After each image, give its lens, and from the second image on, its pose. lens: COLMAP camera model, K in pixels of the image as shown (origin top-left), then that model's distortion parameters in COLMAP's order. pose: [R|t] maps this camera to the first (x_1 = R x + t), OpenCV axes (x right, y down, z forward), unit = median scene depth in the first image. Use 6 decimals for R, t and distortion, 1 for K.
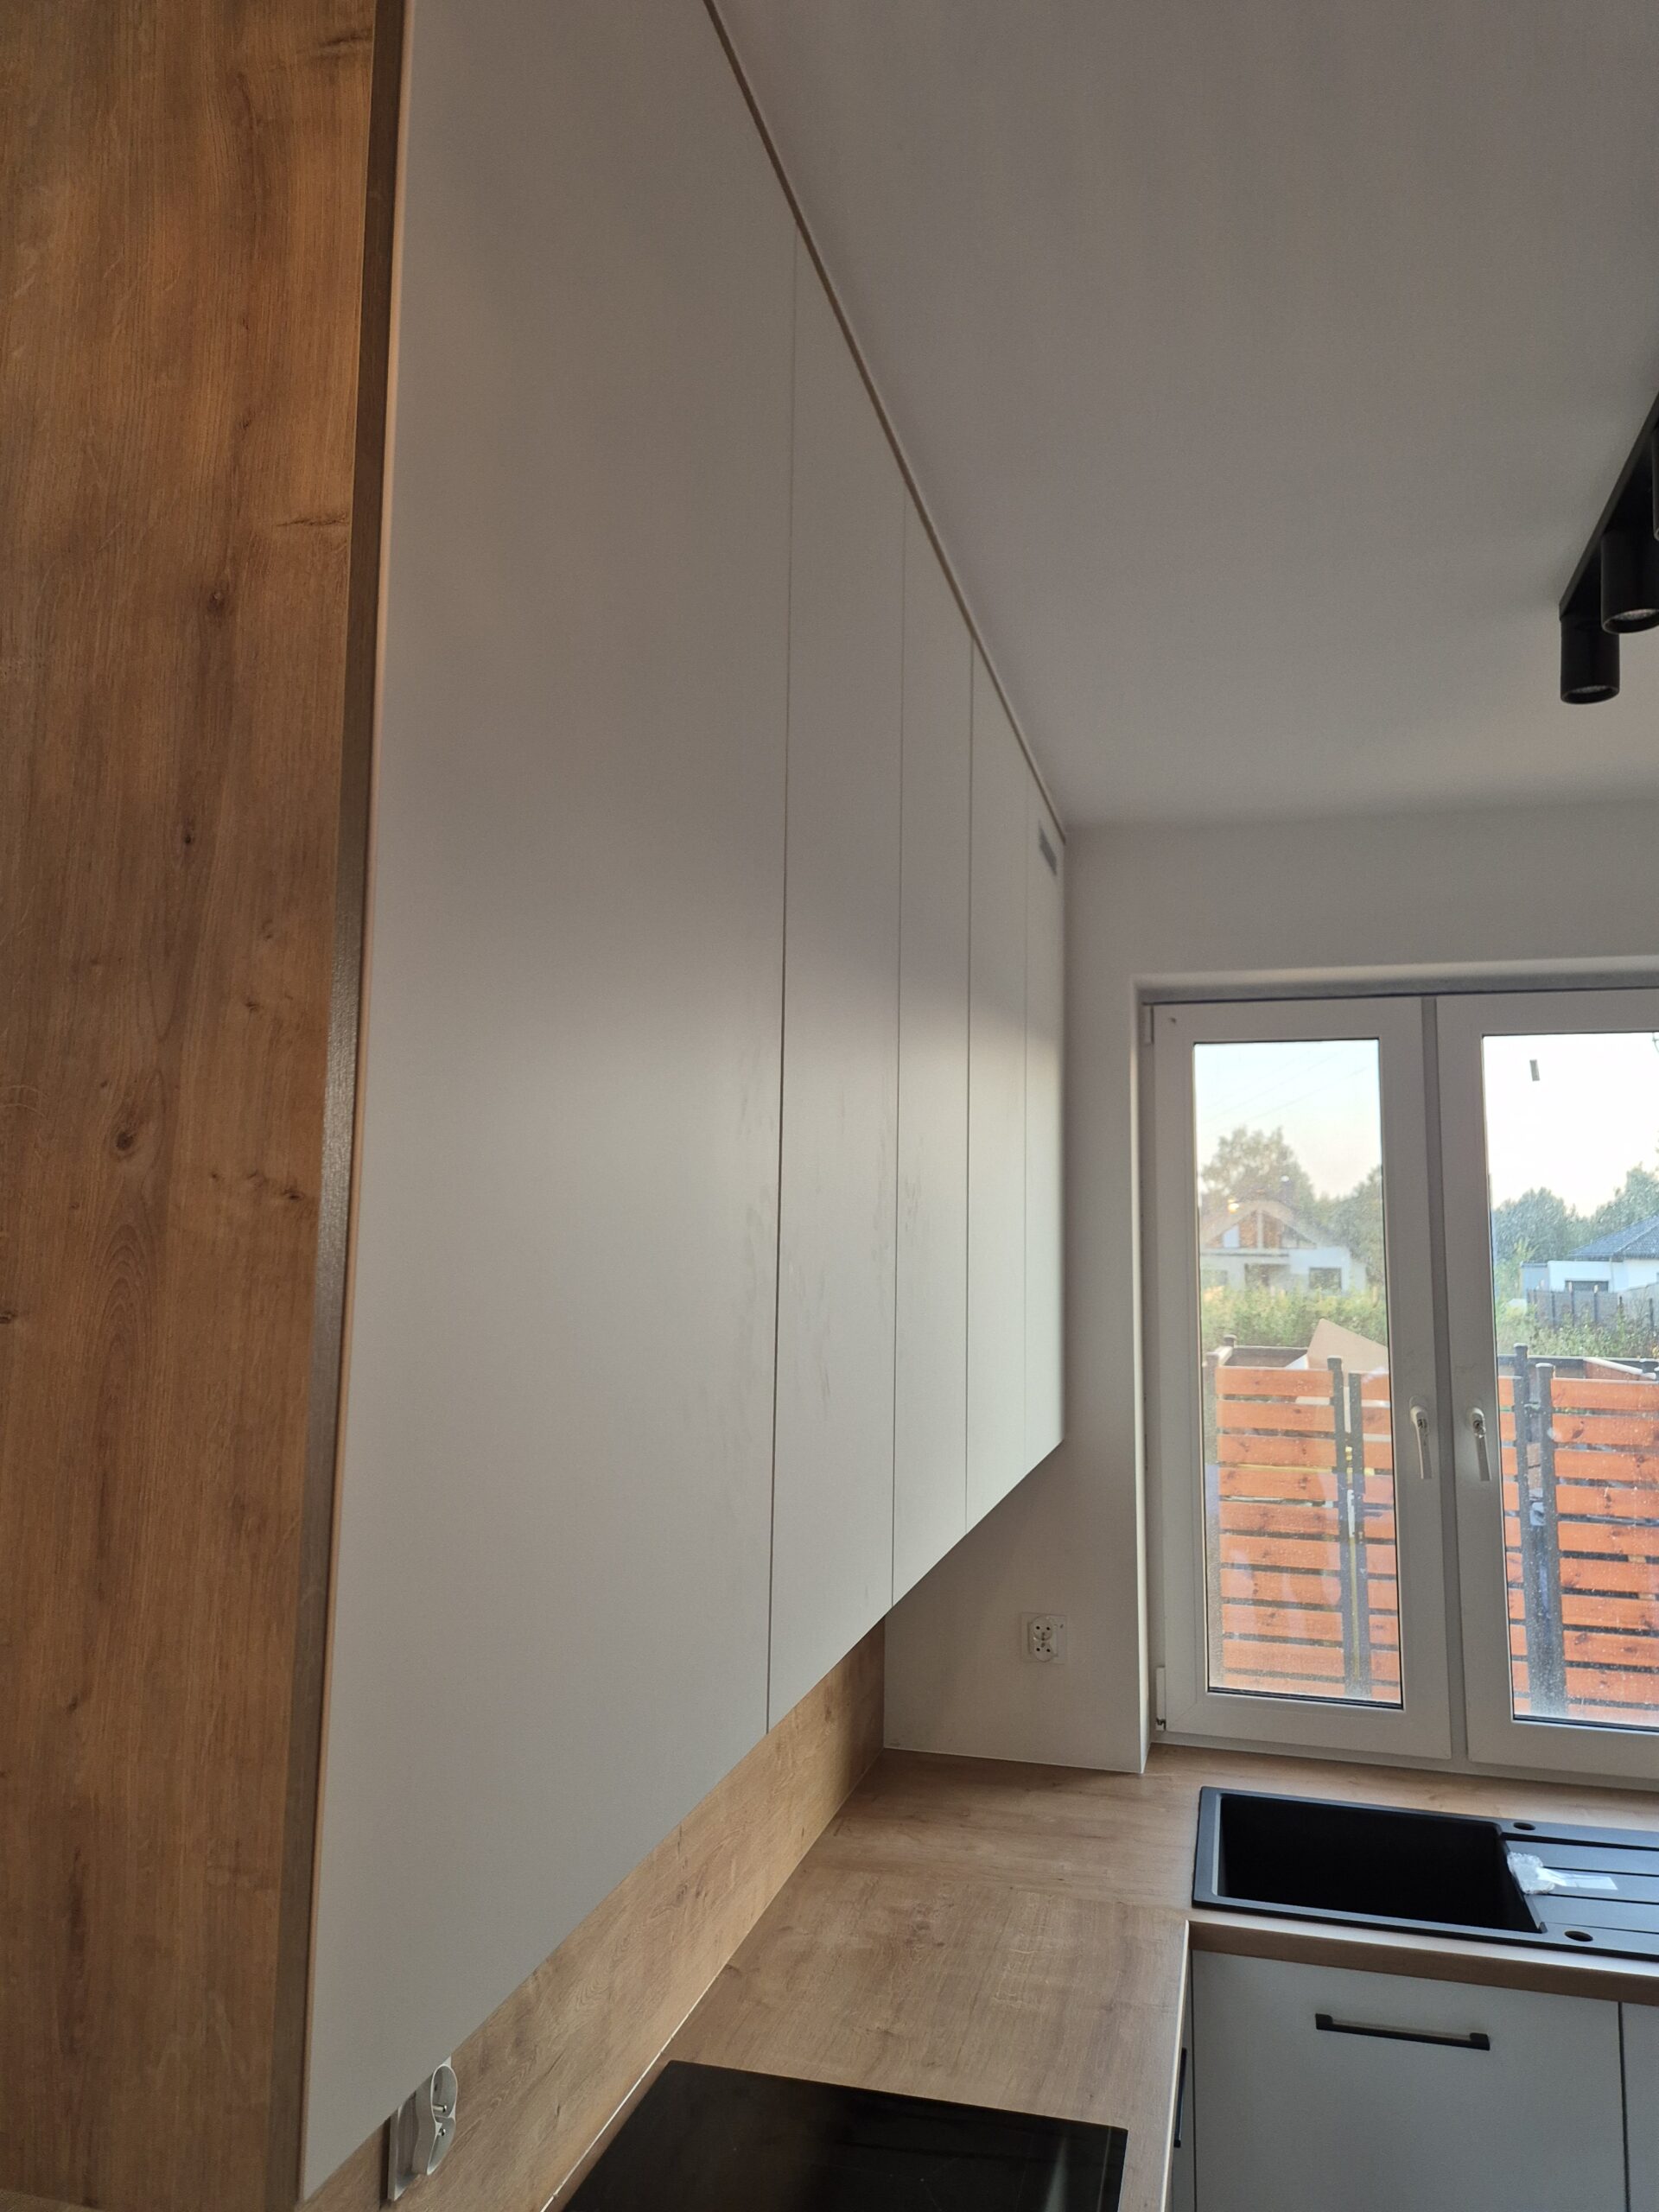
lens RADIAL K [[1477.7, 0, 849.2], [0, 1477.7, 1071.5], [0, 0, 1]] dist [0.079776, -0.068553]
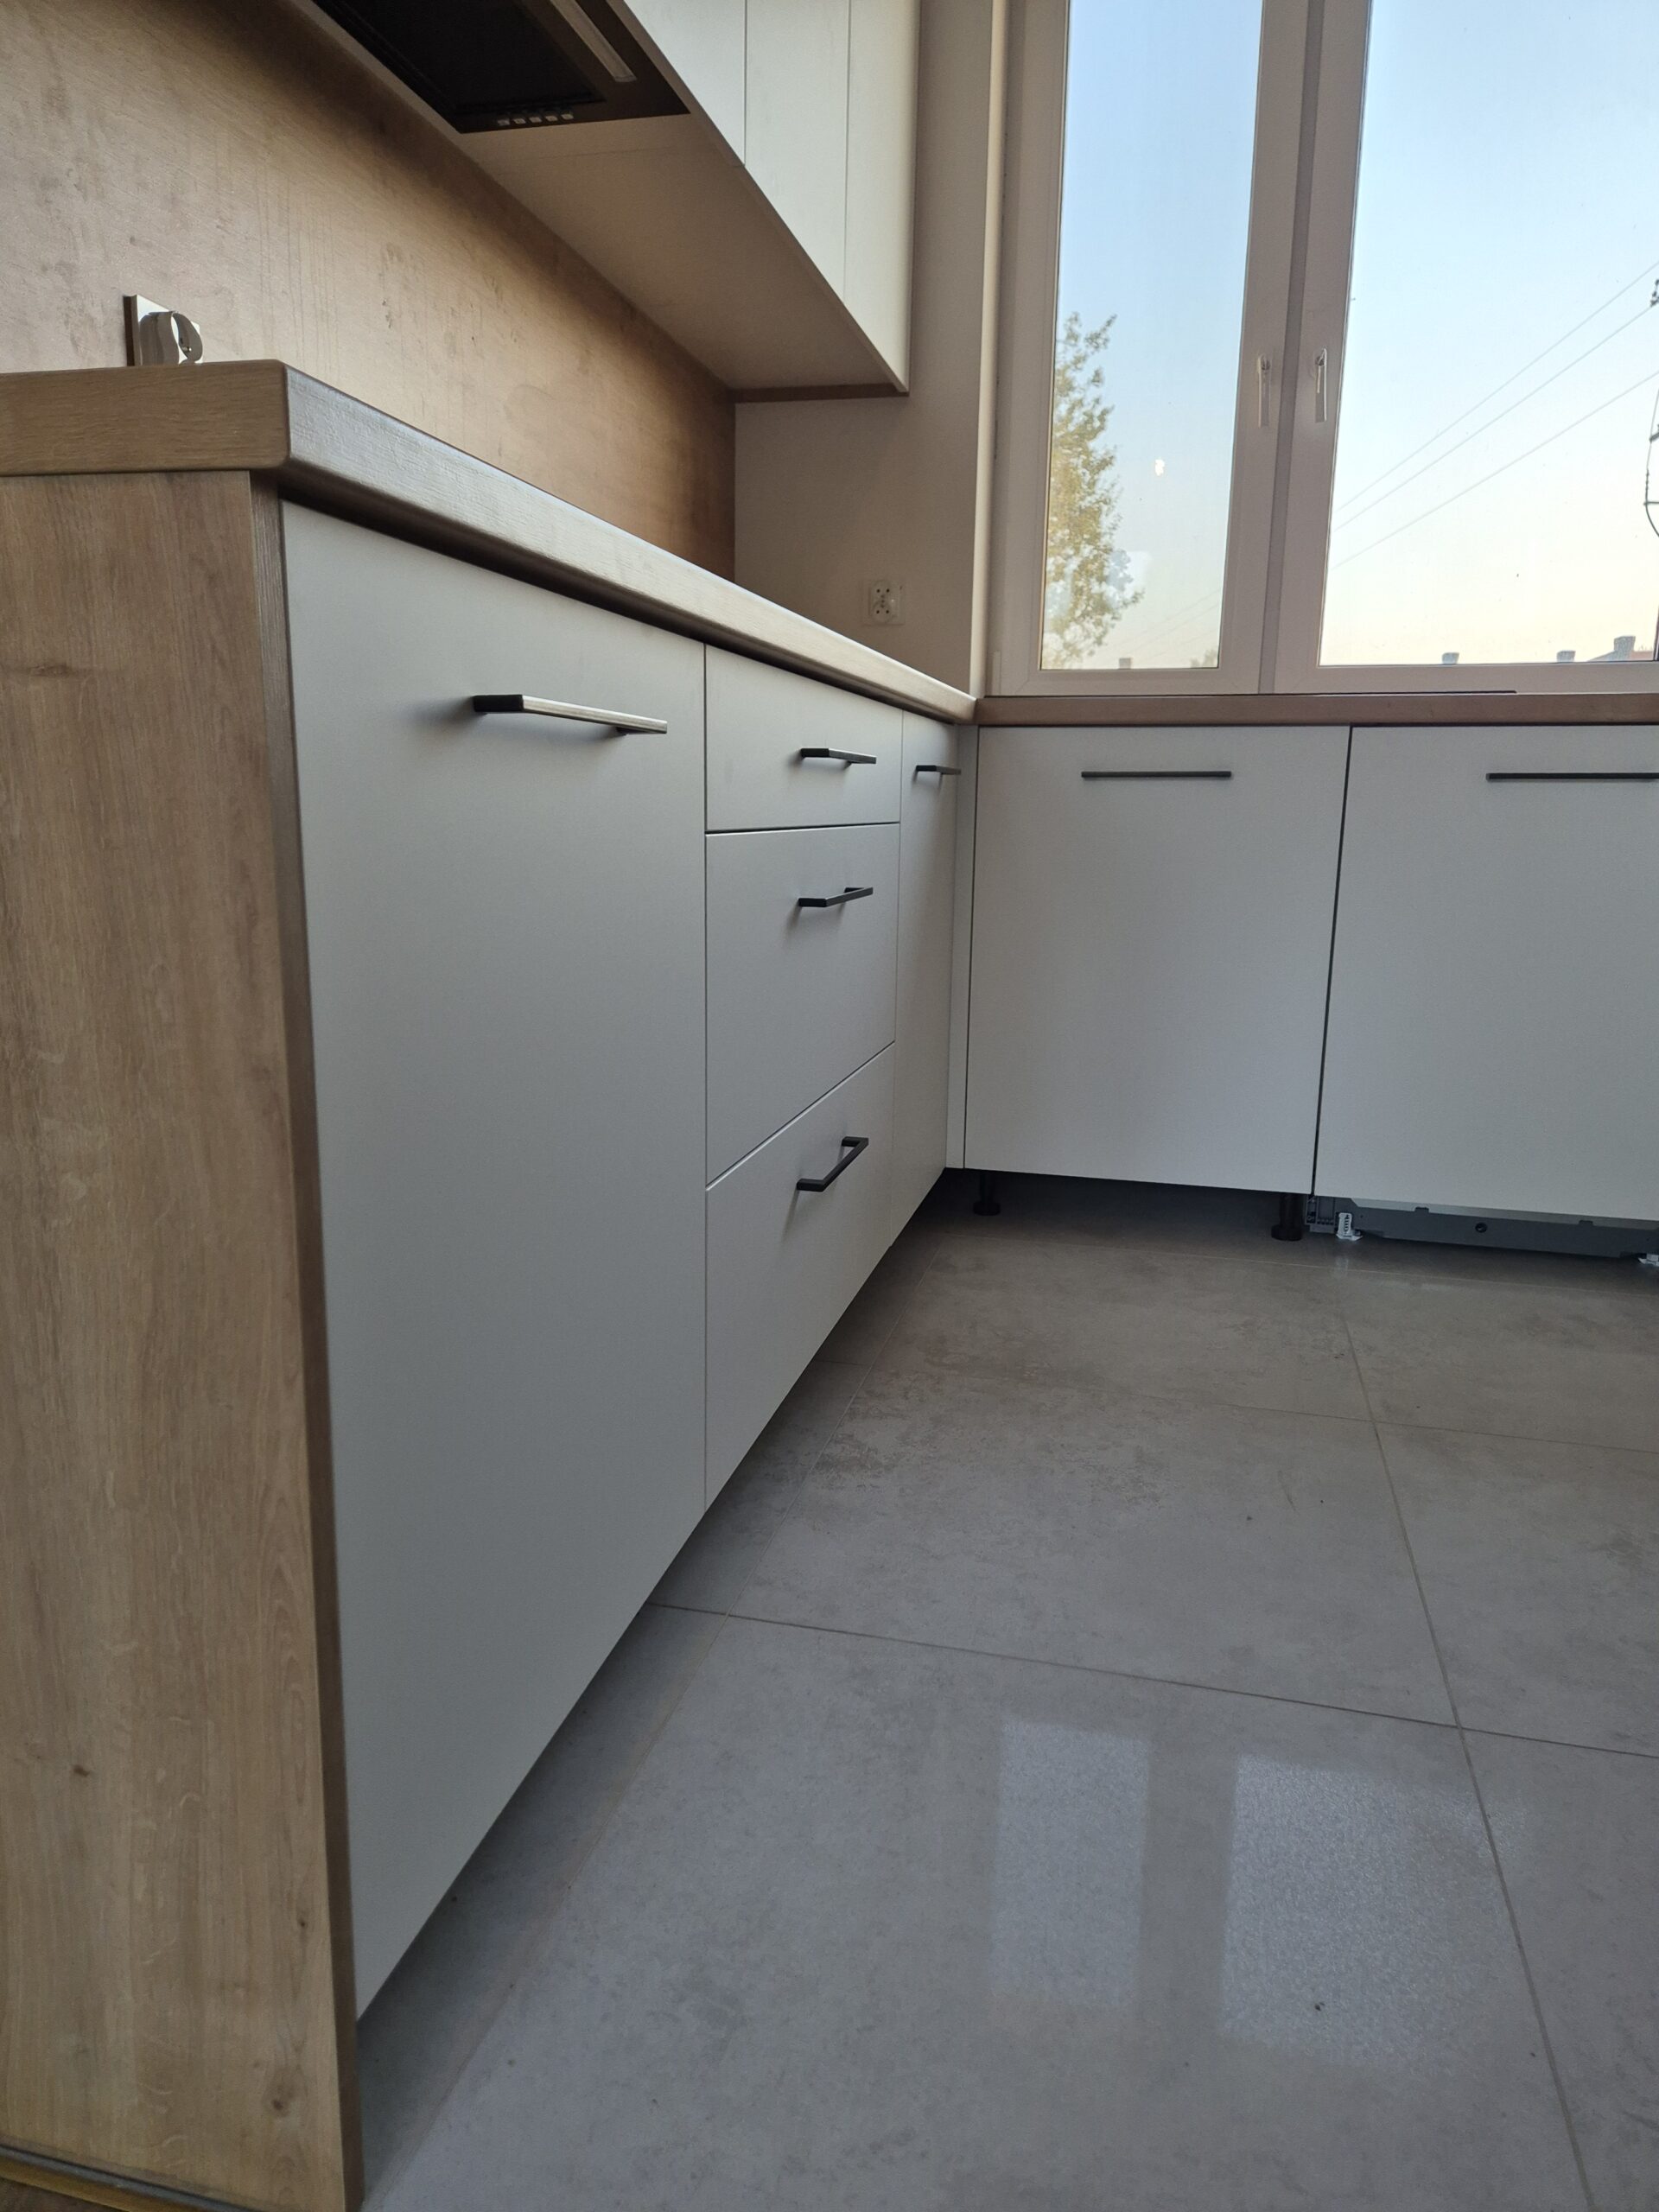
lens RADIAL K [[1477.7, 0, 847.9], [0, 1477.7, 1082.6], [0, 0, 1]] dist [0.079776, -0.068553]
pose [[0.999706, -0.000245, 0.024240, 0.074906], [-0.007209, 0.951693, 0.306967, 0.357057], [-0.023144, -0.307051, 0.951412, -0.086470]]
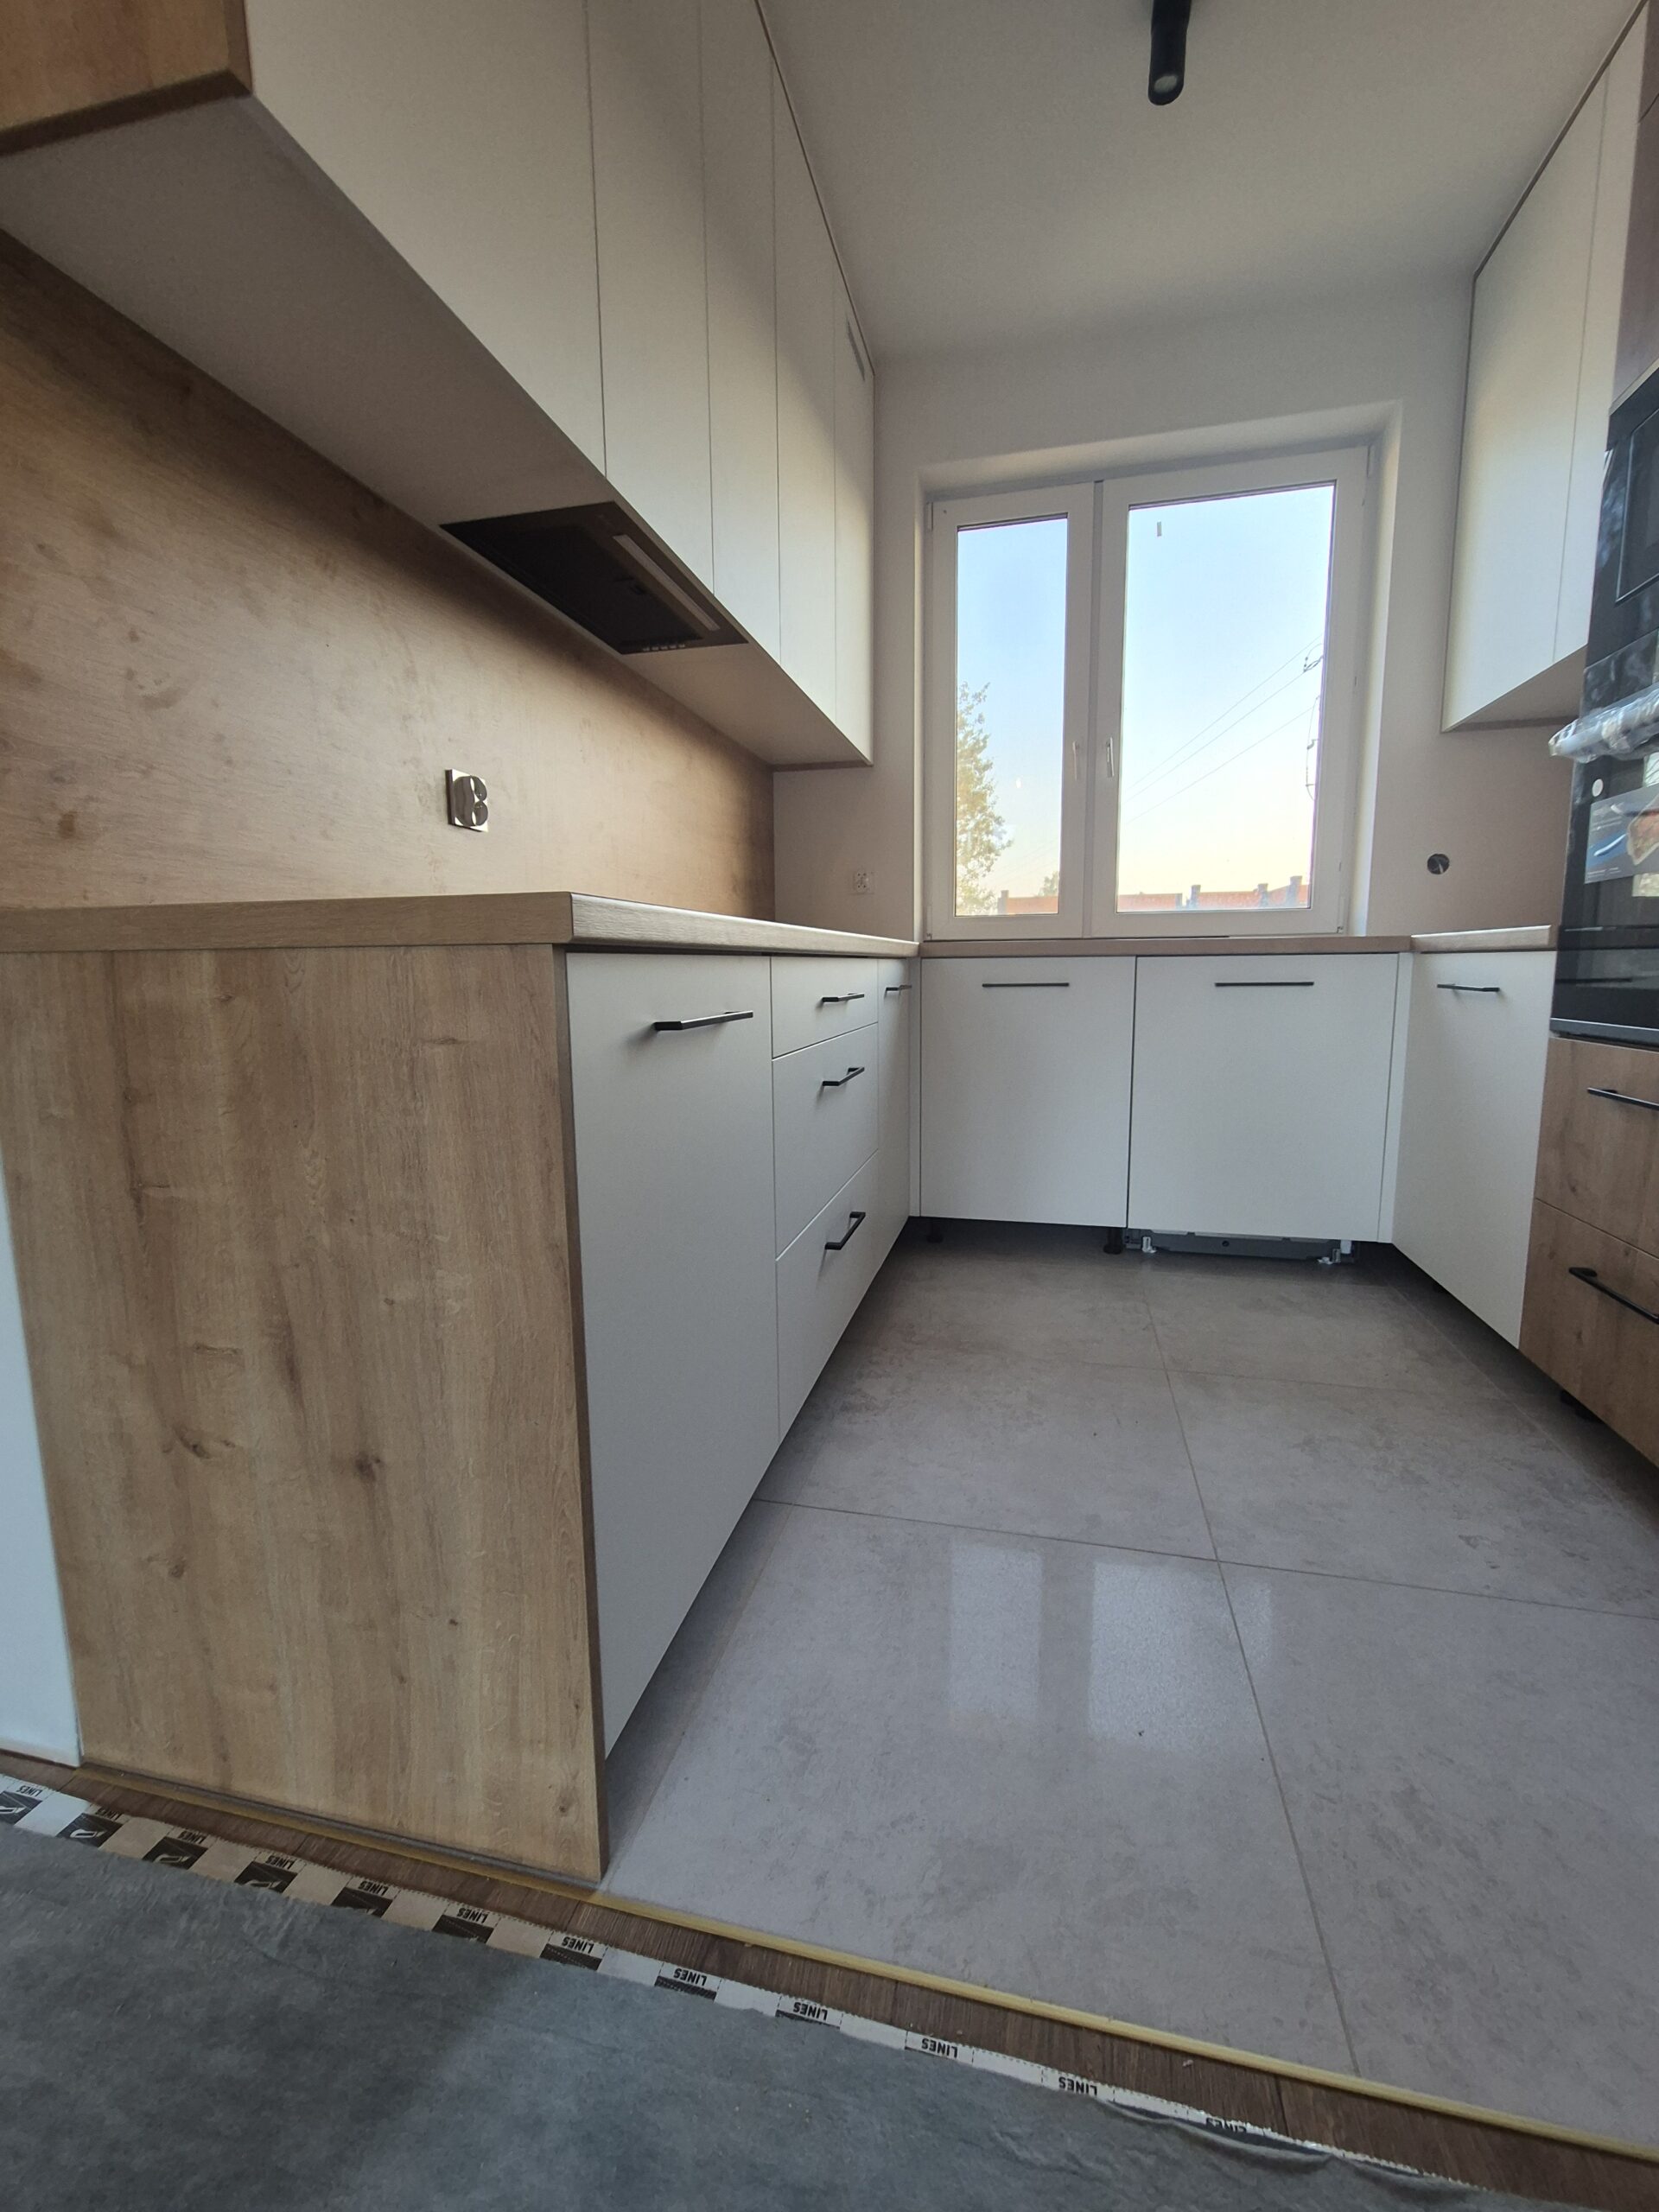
lens RADIAL K [[910.8, 0, 841.8], [0, 910.8, 1087.4], [0, 0, 1]] dist [0.008201, -0.002071]
pose [[0.999370, -0.026635, 0.023460, 0.069127], [0.019787, 0.966812, 0.254721, 0.319223], [-0.029466, -0.254096, 0.966730, -0.109902]]
